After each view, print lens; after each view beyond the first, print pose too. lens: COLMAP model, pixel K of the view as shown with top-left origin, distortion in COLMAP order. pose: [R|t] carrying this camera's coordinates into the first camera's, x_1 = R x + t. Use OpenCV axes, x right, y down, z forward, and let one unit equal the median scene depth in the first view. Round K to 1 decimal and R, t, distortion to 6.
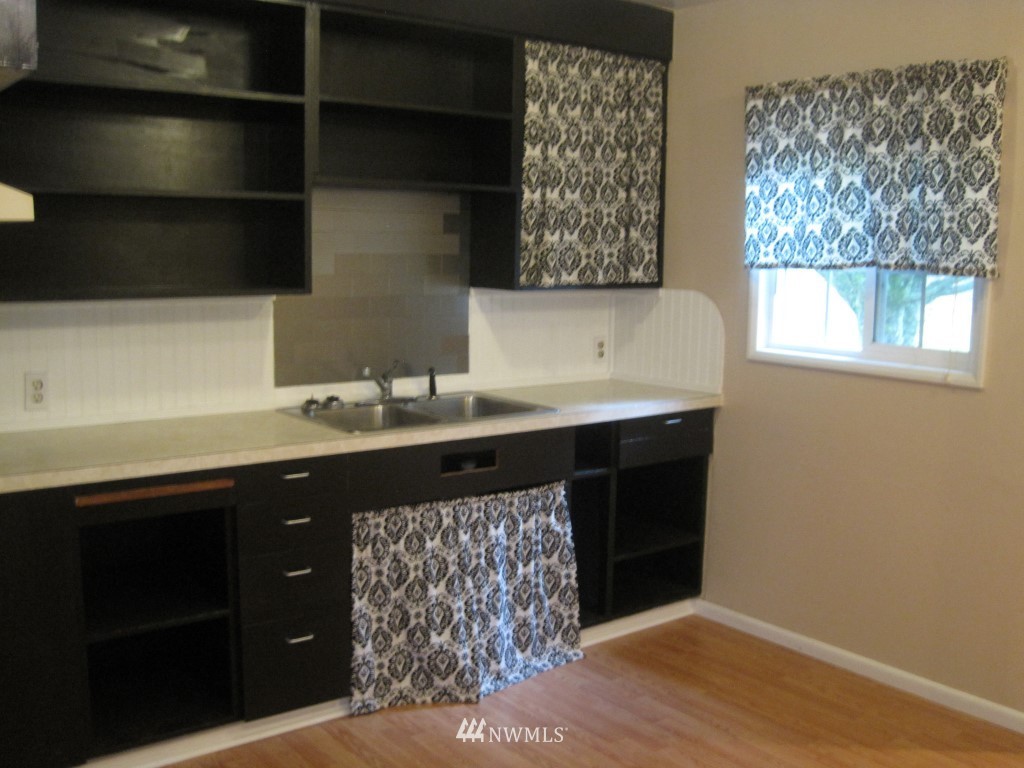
lens RADIAL K [[1058.7, 0, 512.0], [0, 1058.7, 384.0], [0, 0, 1]] dist [-0.179941, 0.152082]
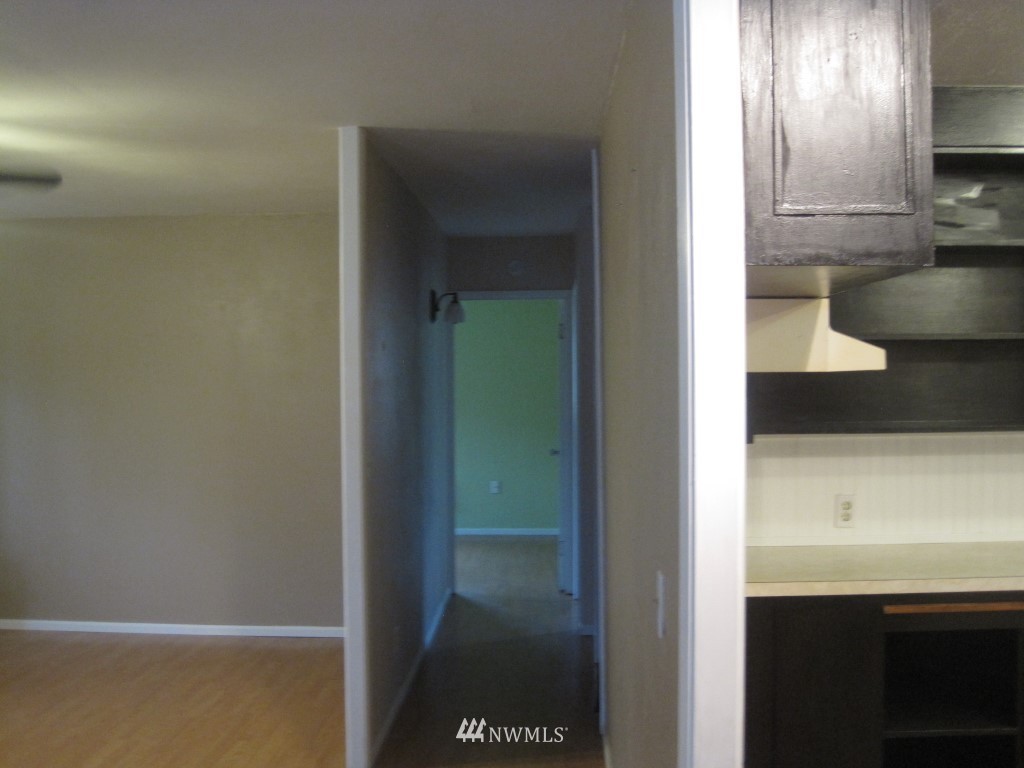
lens RADIAL K [[1058.7, 0, 512.0], [0, 1058.7, 384.0], [0, 0, 1]] dist [-0.179941, 0.152082]
pose [[0.768973, -0.014811, -0.639110, -0.007236], [-0.065351, 0.992673, -0.101635, 0.008301], [0.635932, 0.119921, 0.762371, -0.132529]]
